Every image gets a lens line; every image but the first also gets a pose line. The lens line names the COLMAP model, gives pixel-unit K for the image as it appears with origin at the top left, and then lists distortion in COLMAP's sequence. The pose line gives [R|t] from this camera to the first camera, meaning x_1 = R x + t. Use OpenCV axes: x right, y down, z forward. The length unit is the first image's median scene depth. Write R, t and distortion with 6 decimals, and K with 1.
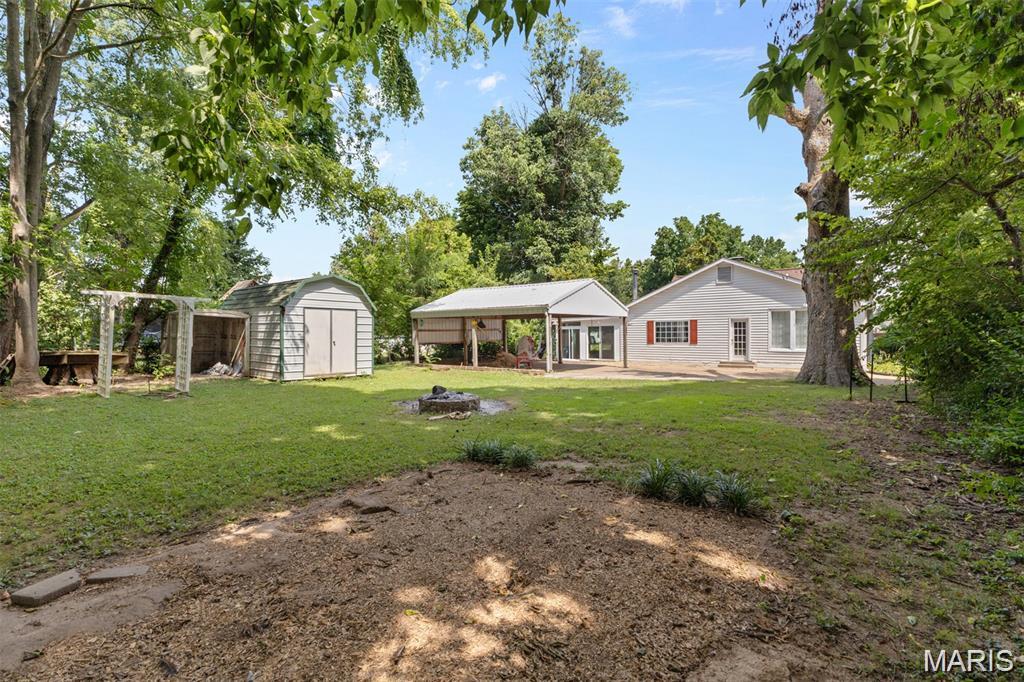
lens RADIAL K [[481.0, 0, 514.7], [0, 481.0, 340.1], [0, 0, 1]] dist [0.000207, -0.000551]
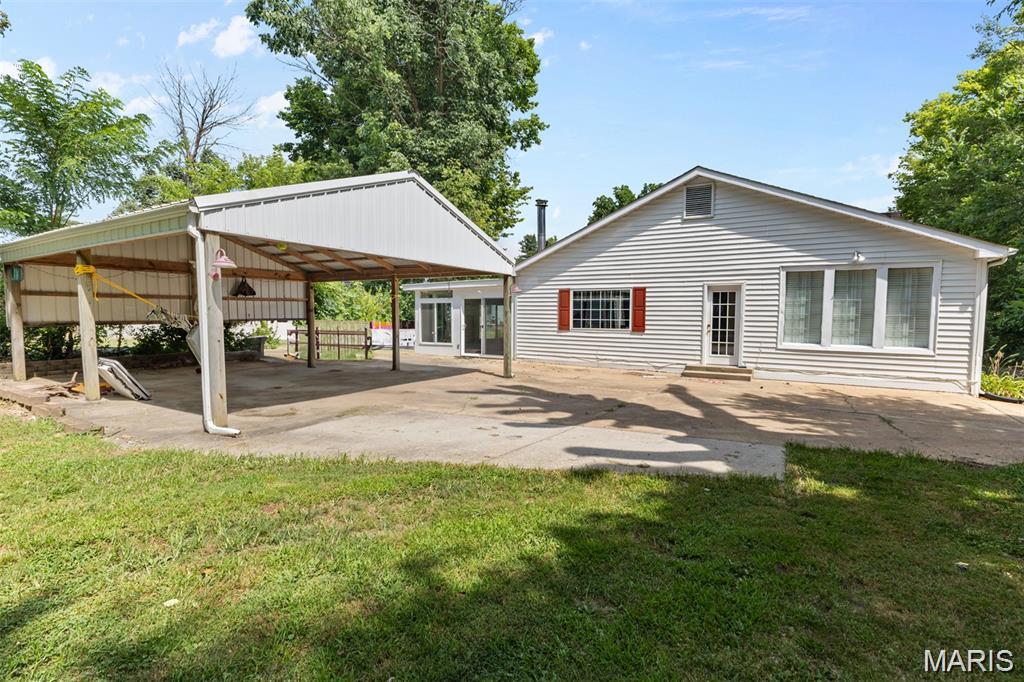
lens RADIAL K [[481.0, 0, 511.4], [0, 481.0, 341.3], [0, 0, 1]] dist [0.000207, -0.000551]
pose [[0.993407, 0.012070, 0.114005, 0.157641], [-0.016416, 0.999171, 0.037260, 0.000883], [-0.113461, -0.038886, 0.992781, 0.447988]]
